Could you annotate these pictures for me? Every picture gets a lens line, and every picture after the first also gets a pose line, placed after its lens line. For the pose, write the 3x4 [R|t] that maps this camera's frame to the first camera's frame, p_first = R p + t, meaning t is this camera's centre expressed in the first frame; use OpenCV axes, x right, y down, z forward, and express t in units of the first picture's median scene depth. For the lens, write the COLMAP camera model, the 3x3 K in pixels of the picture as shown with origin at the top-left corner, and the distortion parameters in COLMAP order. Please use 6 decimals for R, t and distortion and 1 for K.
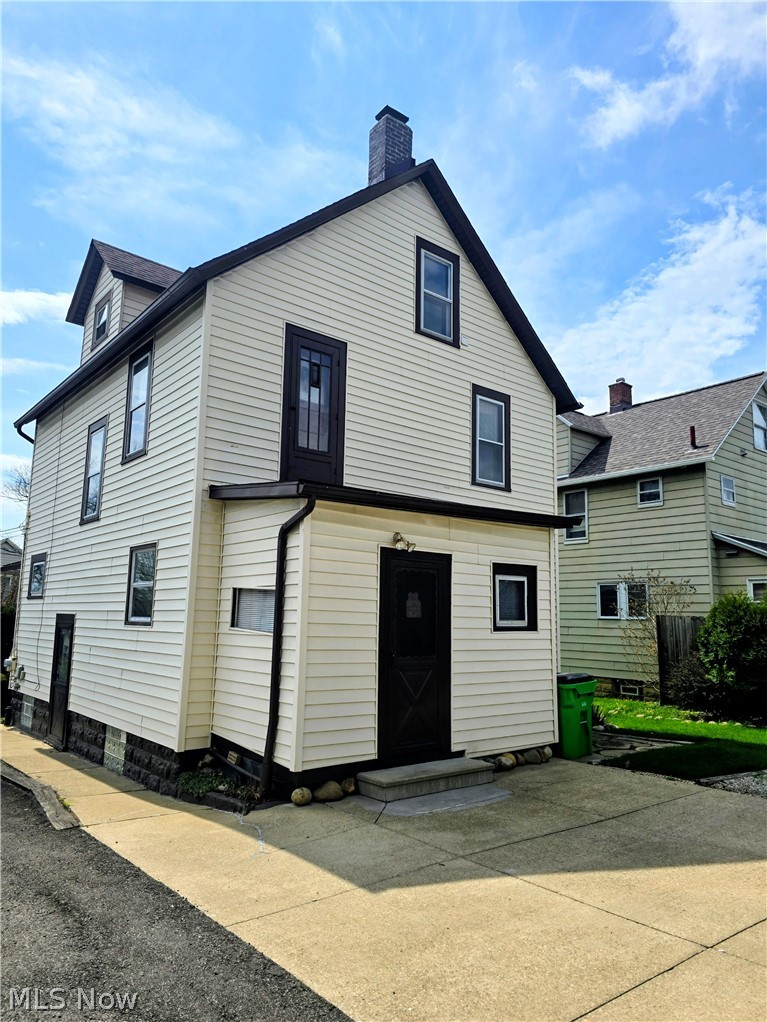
lens RADIAL K [[689.7, 0, 387.4], [0, 689.7, 518.1], [0, 0, 1]] dist [0.070822, -0.060914]
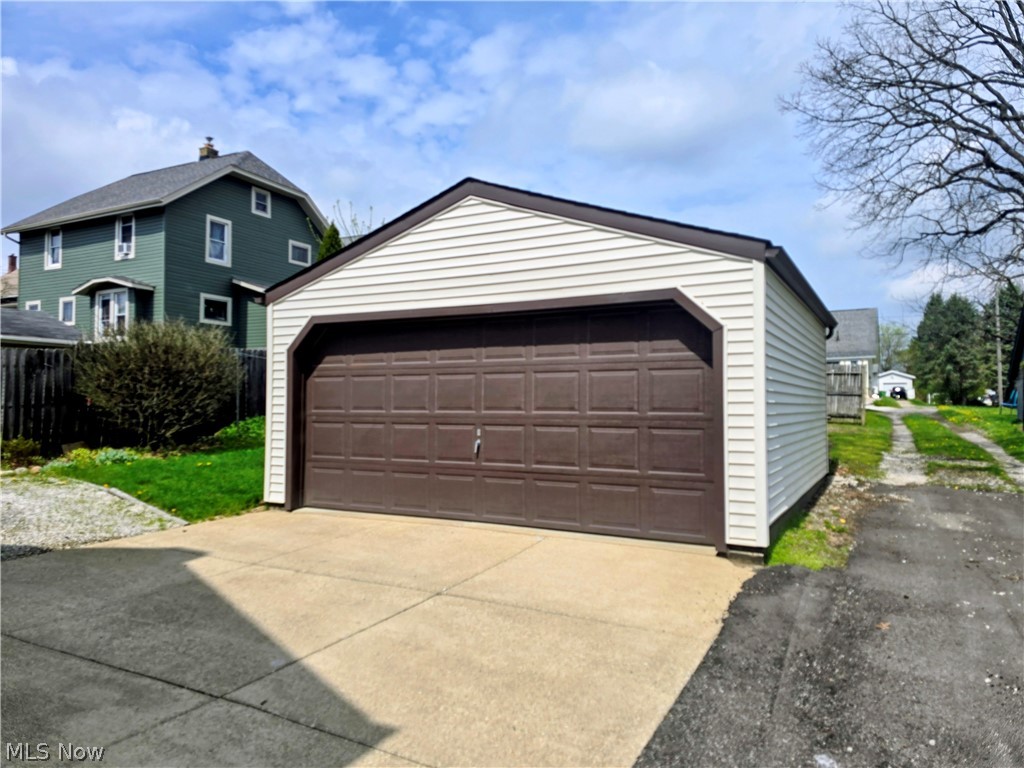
lens RADIAL K [[683.6, 0, 512.0], [0, 683.6, 384.0], [0, 0, 1]] dist [0.072880, -0.062734]
pose [[-0.391069, 0.002187, 0.920359, -0.444275], [-0.148961, 0.986662, -0.065639, 0.159007], [-0.908227, -0.162767, -0.385527, 0.804596]]
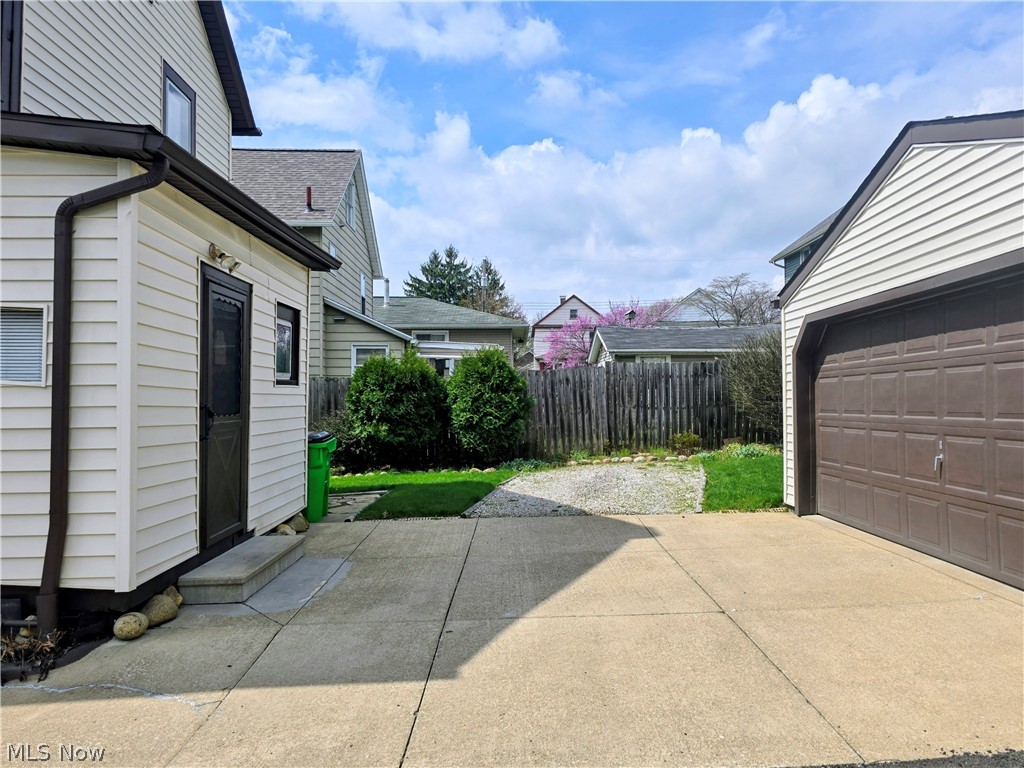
lens RADIAL K [[691.1, 0, 541.0], [0, 691.1, 384.0], [0, 0, 1]] dist [0.070822, -0.060914]
pose [[0.598226, -0.003855, 0.801318, -0.405587], [-0.100964, 0.991657, 0.080146, 0.080586], [-0.794941, -0.128850, 0.592846, 0.321841]]
